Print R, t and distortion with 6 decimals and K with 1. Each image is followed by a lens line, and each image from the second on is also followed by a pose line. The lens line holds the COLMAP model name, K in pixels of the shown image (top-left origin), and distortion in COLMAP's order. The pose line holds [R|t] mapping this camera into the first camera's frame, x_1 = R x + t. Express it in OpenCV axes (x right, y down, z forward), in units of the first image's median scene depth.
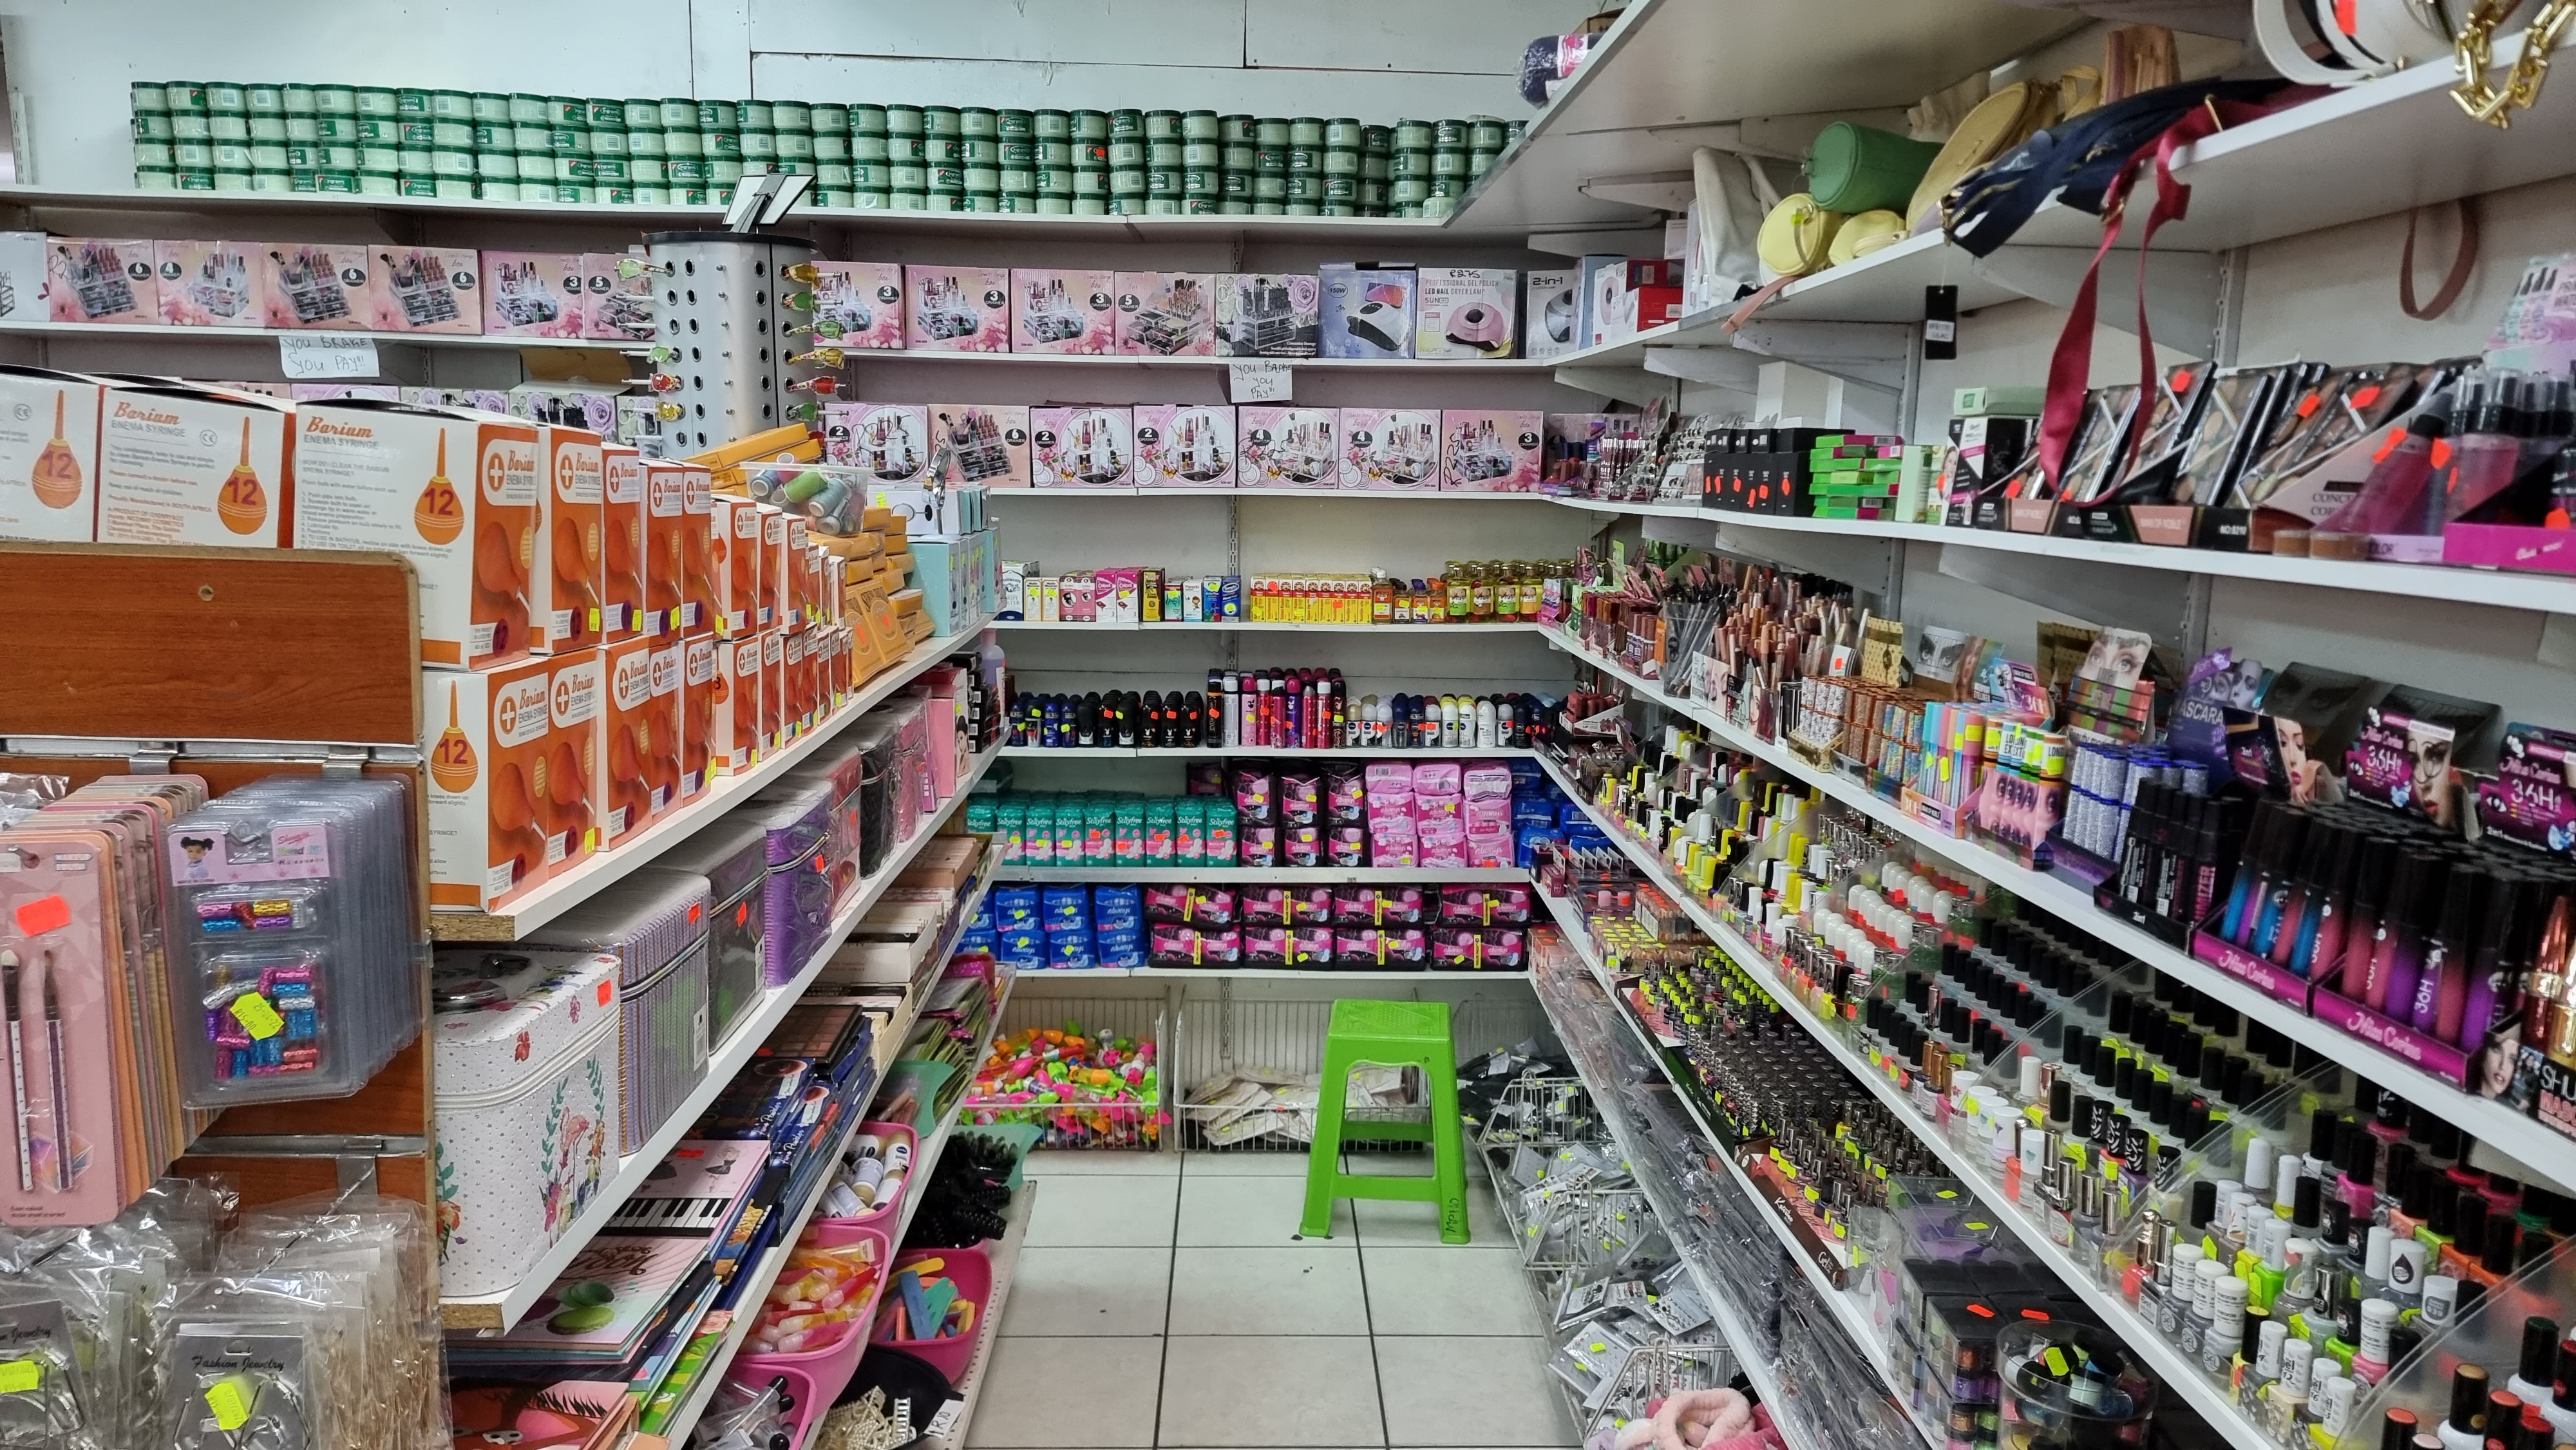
lens RADIAL K [[1791.6, 0, 1311.6], [0, 1791.6, 752.5], [0, 0, 1]] dist [0.080182, -0.065454]
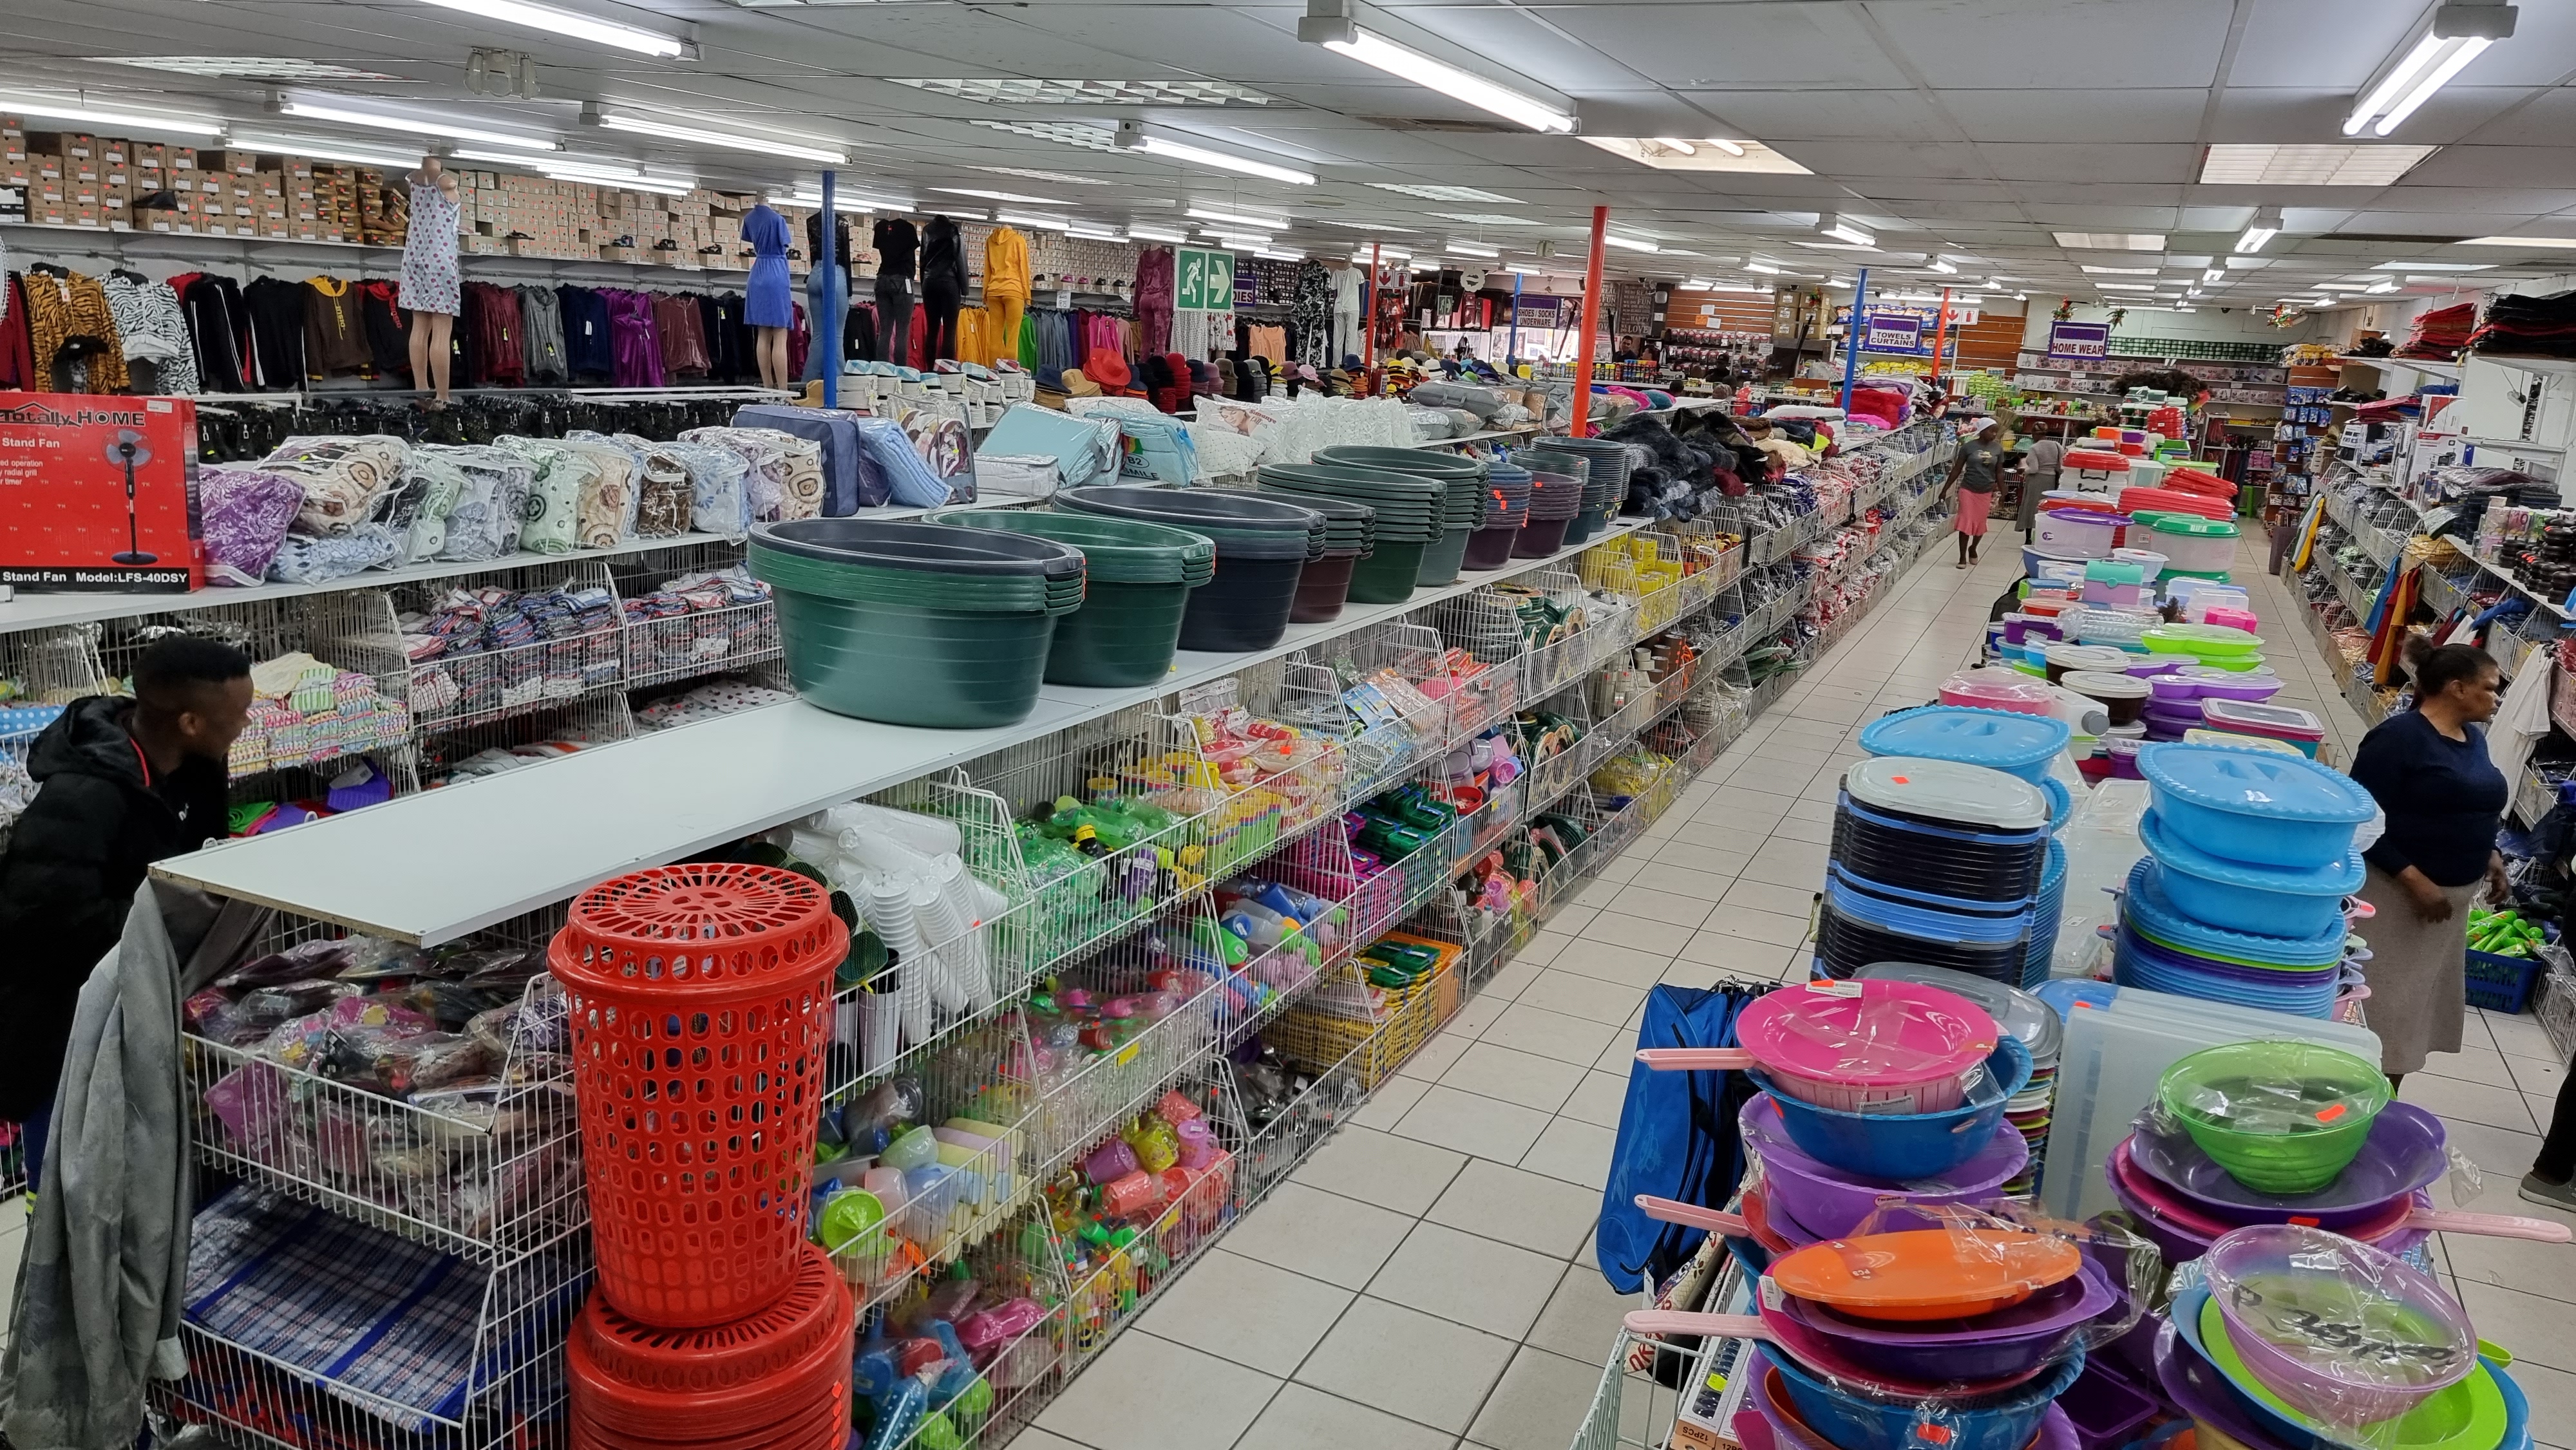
lens RADIAL K [[1791.6, 0, 1290.2], [0, 1791.6, 729.8], [0, 0, 1]] dist [0.080182, -0.065454]
pose [[0.892379, 0.143820, -0.427757, -0.078951], [-0.112124, 0.988796, 0.098540, 0.726791], [0.437136, -0.039973, 0.898507, -6.231529]]
